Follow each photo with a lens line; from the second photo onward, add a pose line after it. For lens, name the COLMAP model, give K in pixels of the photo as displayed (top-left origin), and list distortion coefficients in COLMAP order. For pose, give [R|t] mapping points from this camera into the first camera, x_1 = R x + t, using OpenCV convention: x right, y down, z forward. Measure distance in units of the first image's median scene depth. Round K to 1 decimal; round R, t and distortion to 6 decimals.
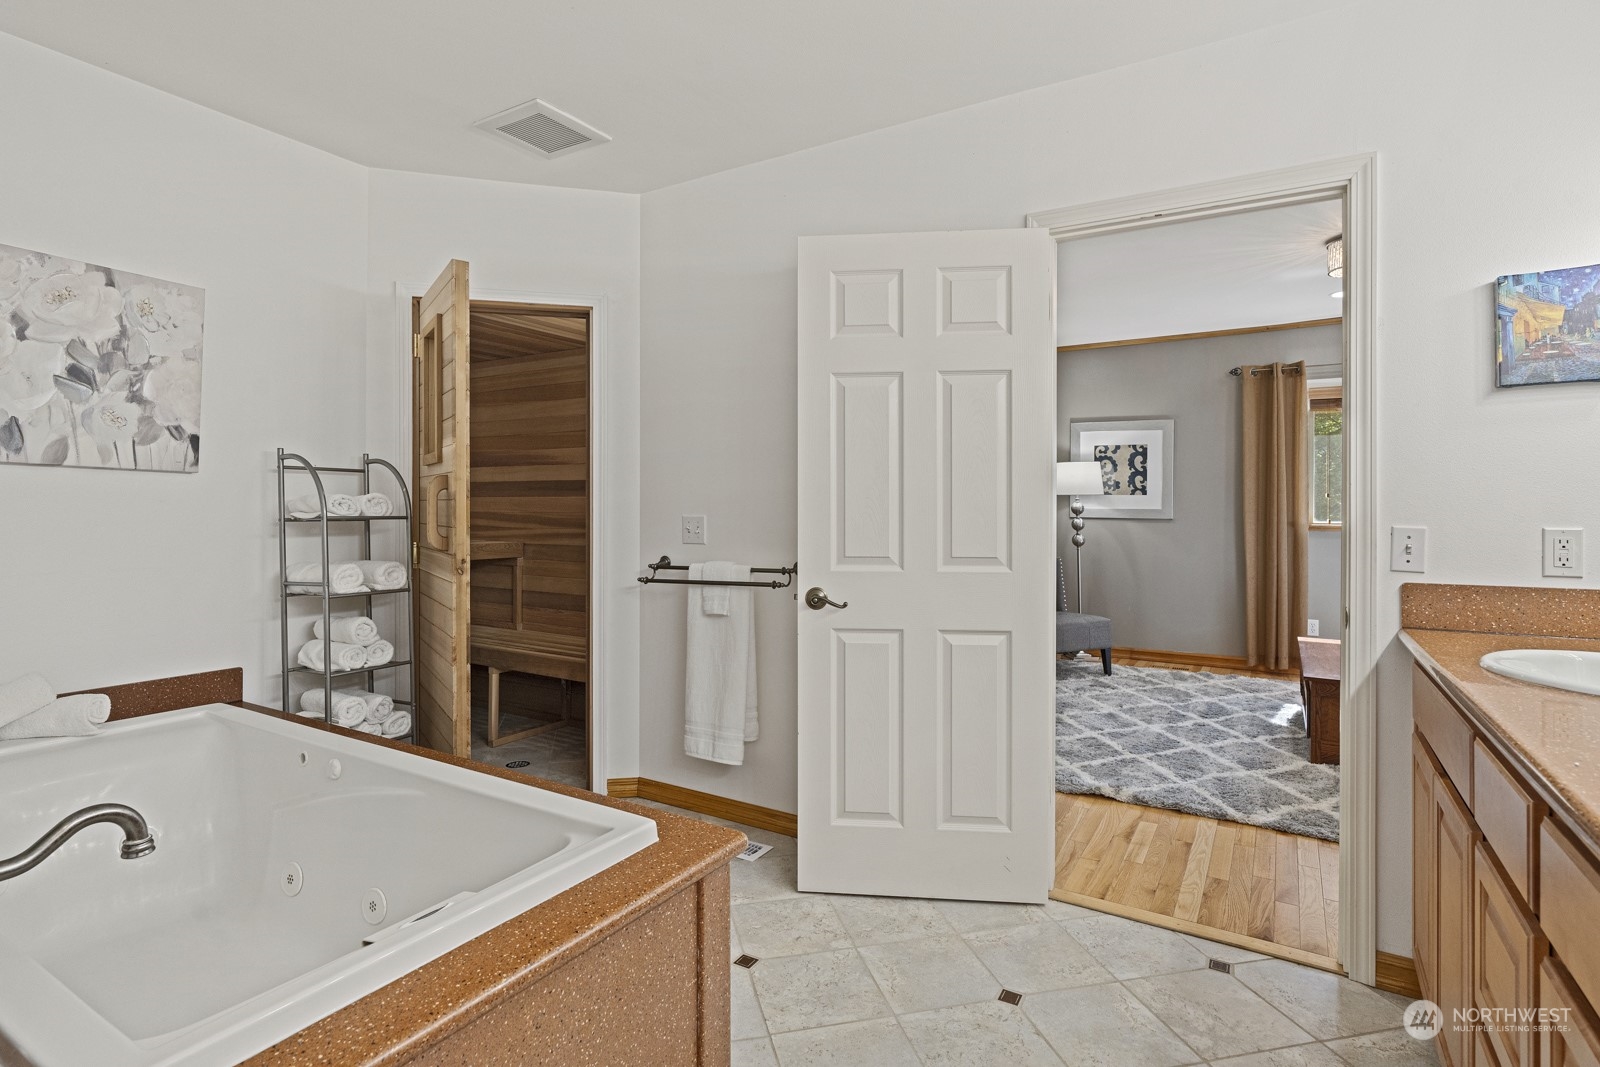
lens RADIAL K [[813.4, 0, 791.8], [0, 813.4, 519.5], [0, 0, 1]] dist [0.005687, 0.000291]
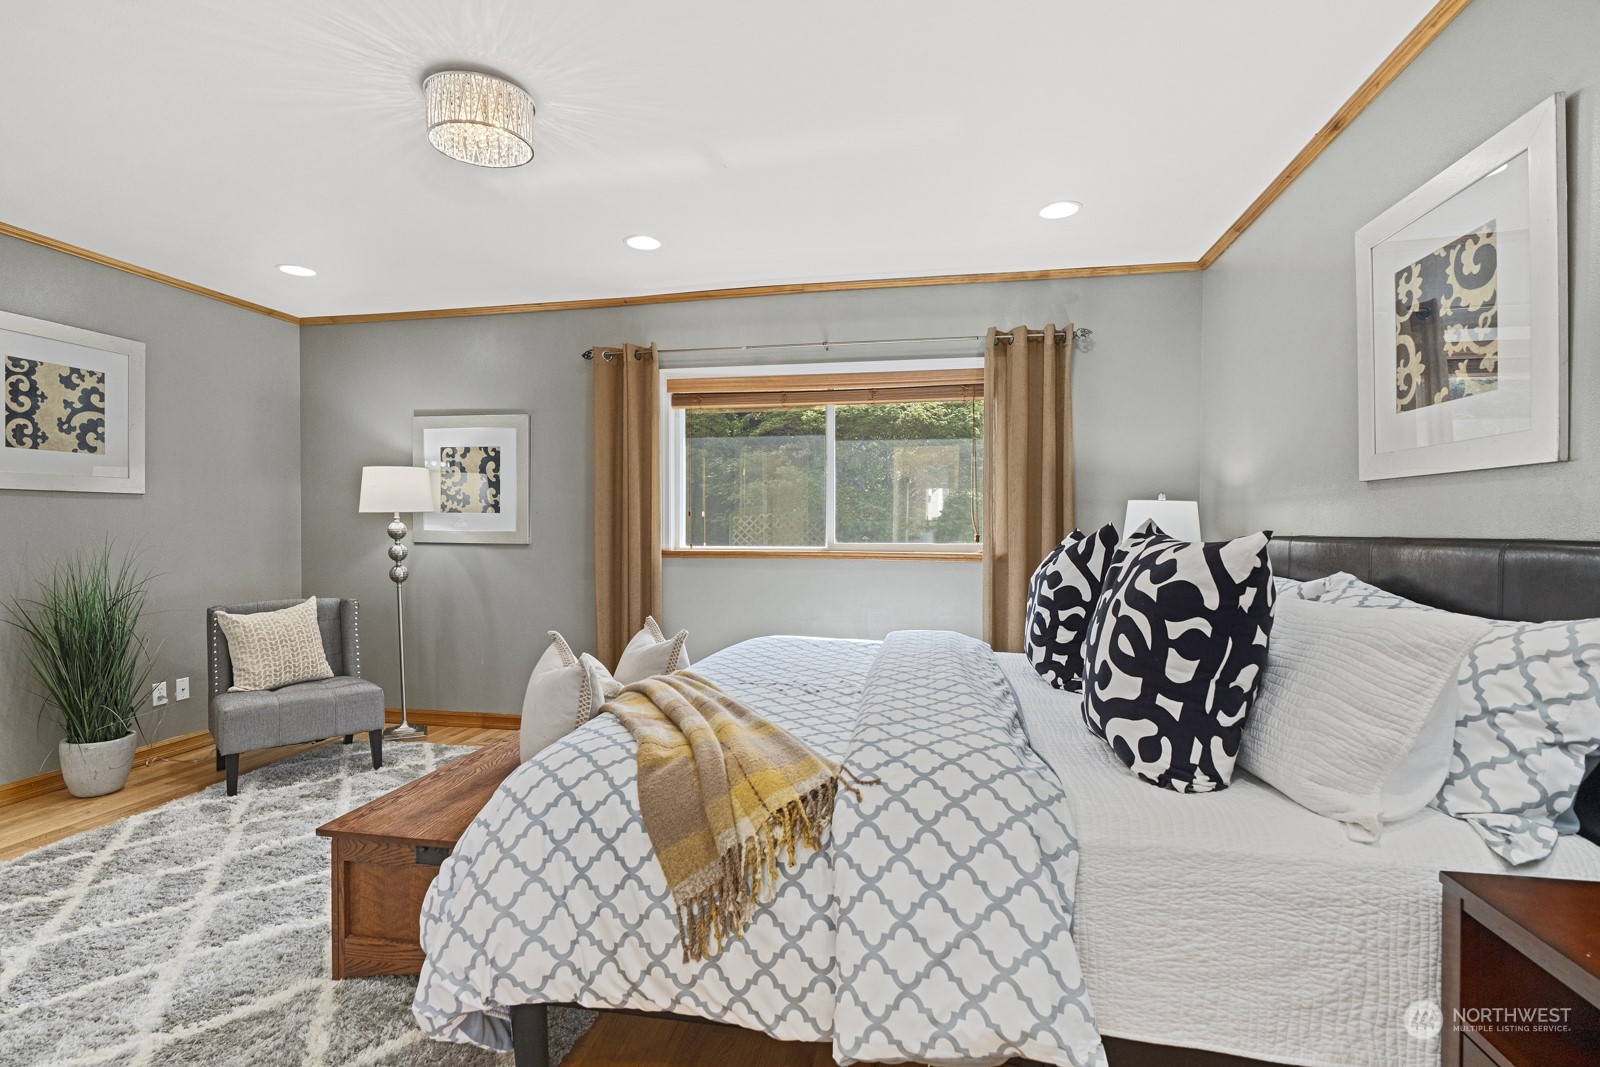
lens RADIAL K [[775.4, 0, 794.9], [0, 775.4, 535.0], [0, 0, 1]] dist [0.003768, 0.002837]
pose [[0.937444, -0.002838, 0.348124, 0.441334], [0.006324, 0.999941, -0.008879, -0.001257], [-0.348078, 0.010525, 0.937407, 0.222963]]
